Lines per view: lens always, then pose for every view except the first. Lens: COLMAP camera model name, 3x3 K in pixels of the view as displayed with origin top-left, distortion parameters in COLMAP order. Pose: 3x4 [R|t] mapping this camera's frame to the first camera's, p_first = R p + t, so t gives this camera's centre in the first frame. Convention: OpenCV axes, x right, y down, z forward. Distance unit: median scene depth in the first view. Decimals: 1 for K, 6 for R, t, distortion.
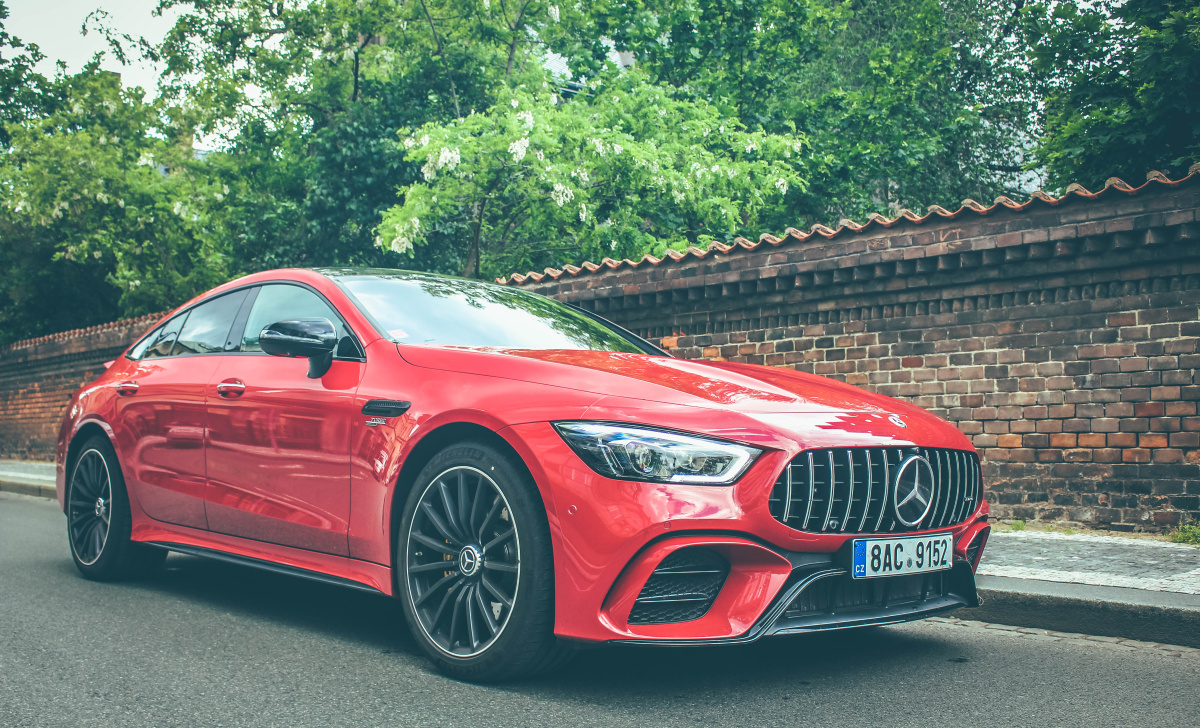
lens RADIAL K [[1241.8, 0, 601.3], [0, 1241.8, 387.2], [0, 0, 1]] dist [-0.113944, 0.039094]
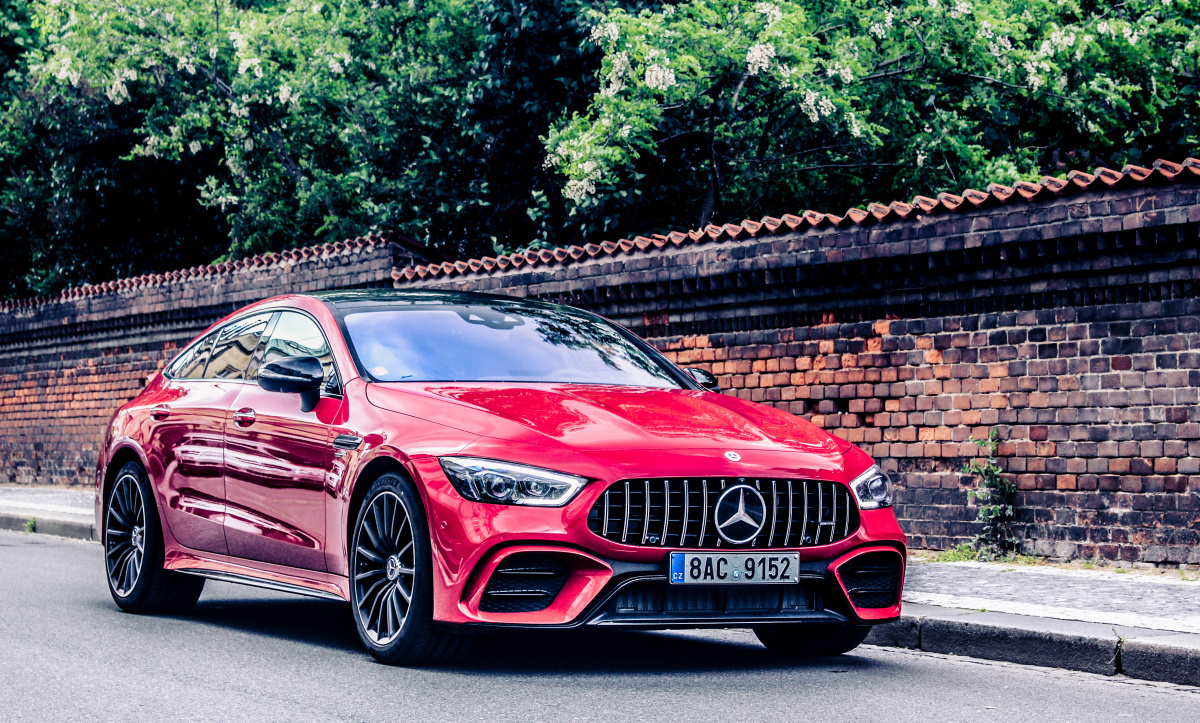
lens RADIAL K [[2988.2, 0, 600.0], [0, 2988.2, 361.5], [0, 0, 1]] dist [-0.013368, -0.389957]
pose [[0.962843, -0.007159, -0.269968, 0.440409], [0.011748, 0.999813, 0.015387, -0.053675], [0.269807, -0.017987, 0.962746, -0.887885]]
